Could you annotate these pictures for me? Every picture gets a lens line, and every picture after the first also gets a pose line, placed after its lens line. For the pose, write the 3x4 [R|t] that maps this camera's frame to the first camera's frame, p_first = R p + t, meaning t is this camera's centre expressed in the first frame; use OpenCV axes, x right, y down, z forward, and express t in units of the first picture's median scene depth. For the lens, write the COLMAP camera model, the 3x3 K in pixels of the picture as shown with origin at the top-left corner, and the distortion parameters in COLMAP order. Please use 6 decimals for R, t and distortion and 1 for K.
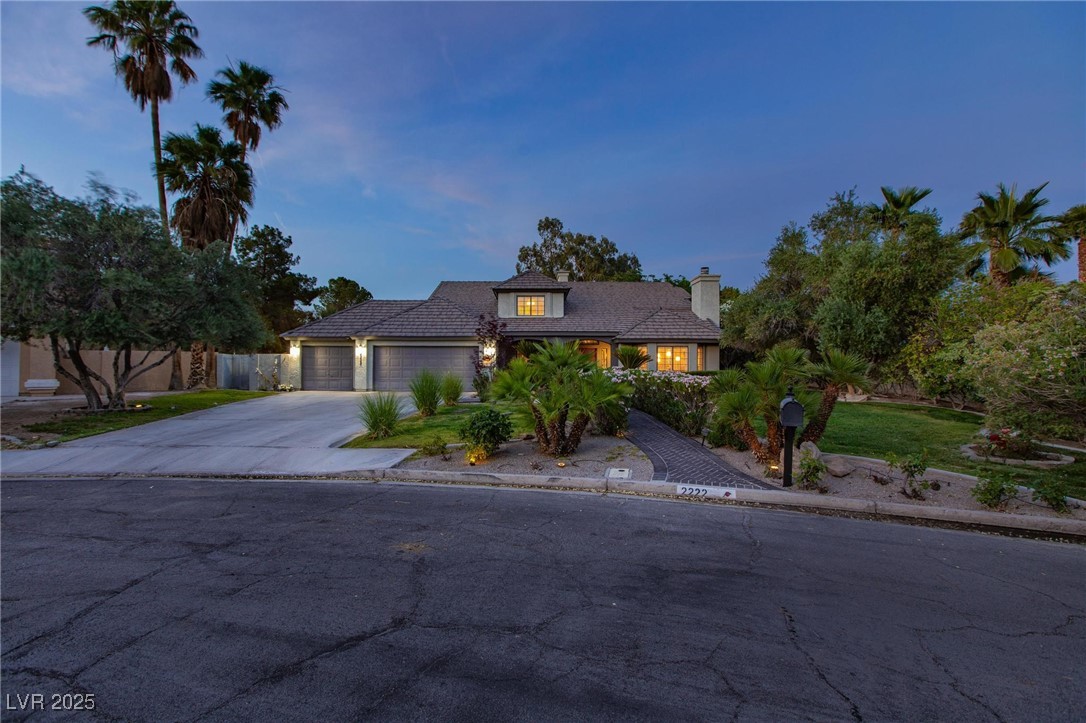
lens RADIAL K [[490.1, 0, 543.0], [0, 490.1, 361.5], [0, 0, 1]] dist [-0.008044, -0.001909]
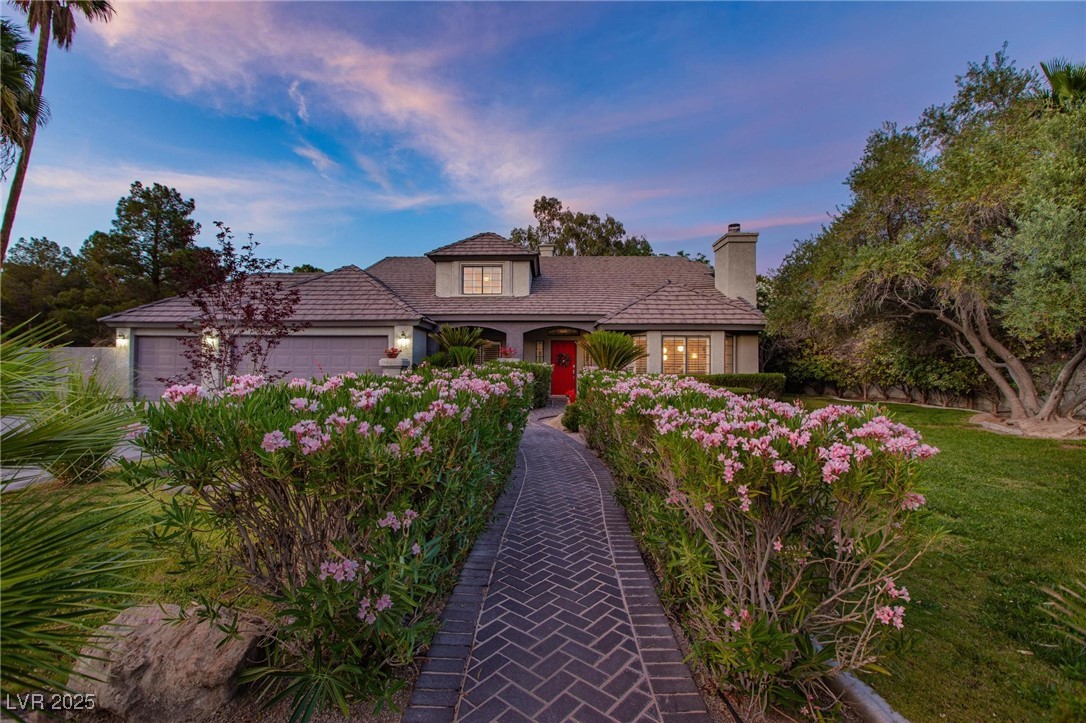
lens RADIAL K [[495.9, 0, 543.0], [0, 495.9, 361.5], [0, 0, 1]] dist [-0.014872, -0.000523]
pose [[0.999464, 0.002420, -0.032652, 0.084780], [-0.002558, 0.999988, -0.004168, 0.004971], [0.032641, 0.004249, 0.999458, 0.297326]]
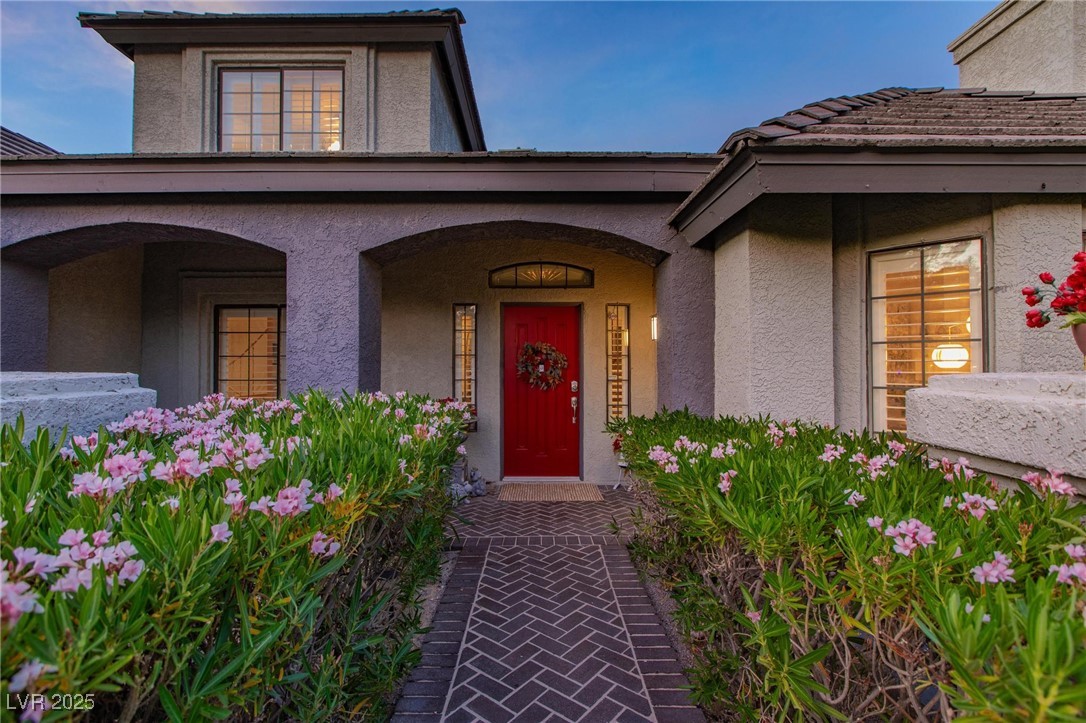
lens RADIAL K [[490.1, 0, 543.0], [0, 490.1, 361.5], [0, 0, 1]] dist [-0.008044, -0.001909]
pose [[0.999933, -0.000319, -0.011589, 0.095013], [0.000336, 0.999999, 0.001429, -0.002050], [0.011588, -0.001433, 0.999932, 0.783763]]
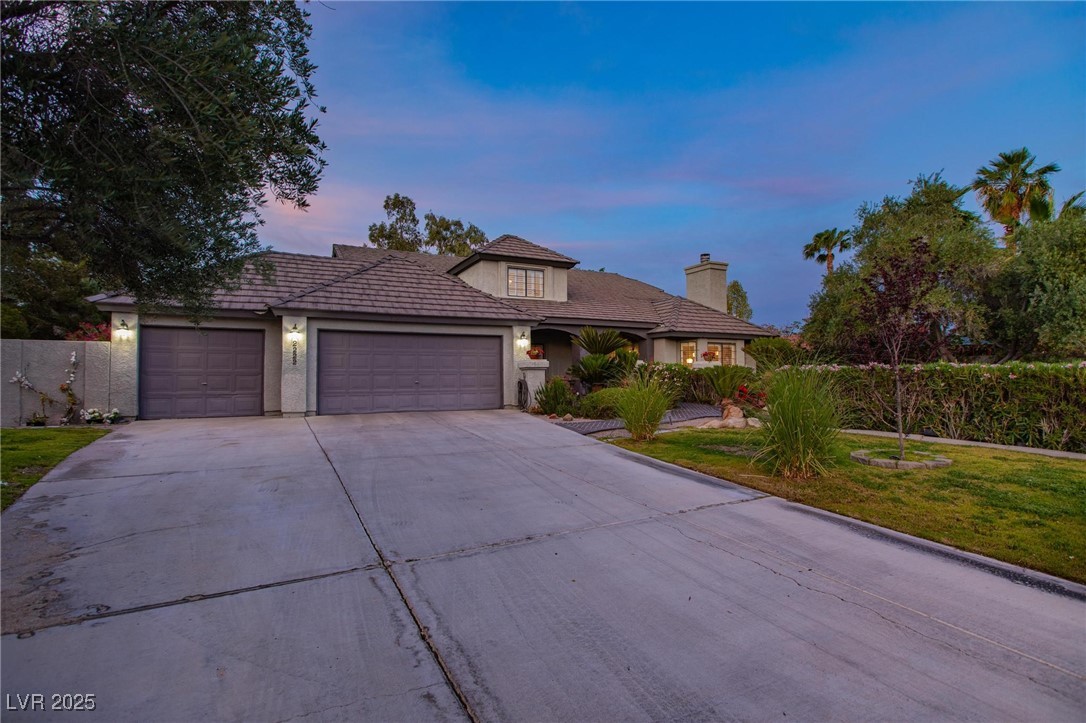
lens RADIAL K [[490.1, 0, 543.0], [0, 490.1, 361.5], [0, 0, 1]] dist [-0.008044, -0.001909]
pose [[0.900167, 0.006443, 0.435497, -0.307939], [0.001291, 0.999847, -0.017462, 0.010616], [-0.435542, 0.016281, 0.900021, 0.360514]]
